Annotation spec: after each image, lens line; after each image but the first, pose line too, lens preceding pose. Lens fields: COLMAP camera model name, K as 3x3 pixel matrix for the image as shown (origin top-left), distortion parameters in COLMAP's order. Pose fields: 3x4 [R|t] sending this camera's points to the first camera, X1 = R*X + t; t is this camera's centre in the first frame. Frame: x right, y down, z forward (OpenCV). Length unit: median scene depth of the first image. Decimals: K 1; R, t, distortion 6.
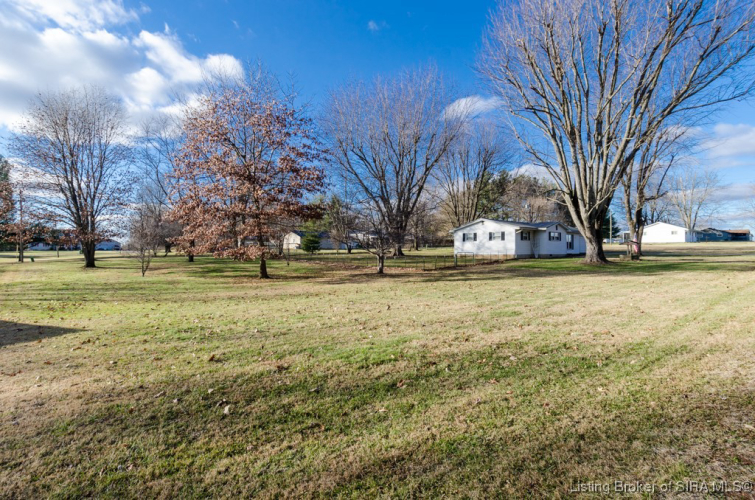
lens RADIAL K [[392.5, 0, 376.4], [0, 392.5, 250.8], [0, 0, 1]] dist [0.001146, 0.000077]
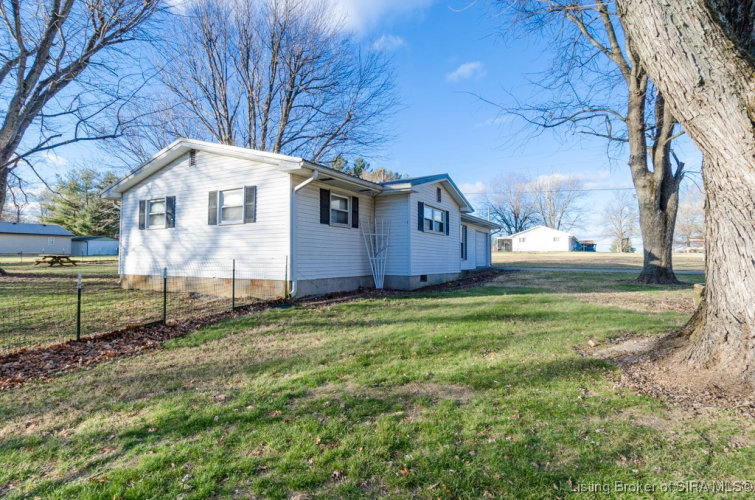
lens RADIAL K [[392.5, 0, 376.5], [0, 392.5, 254.1], [0, 0, 1]] dist [0.001146, 0.000077]
pose [[0.946289, 0.013132, 0.323055, 0.308250], [-0.008697, 0.999847, -0.015170, -0.002619], [-0.323204, 0.011546, 0.946259, 0.717276]]
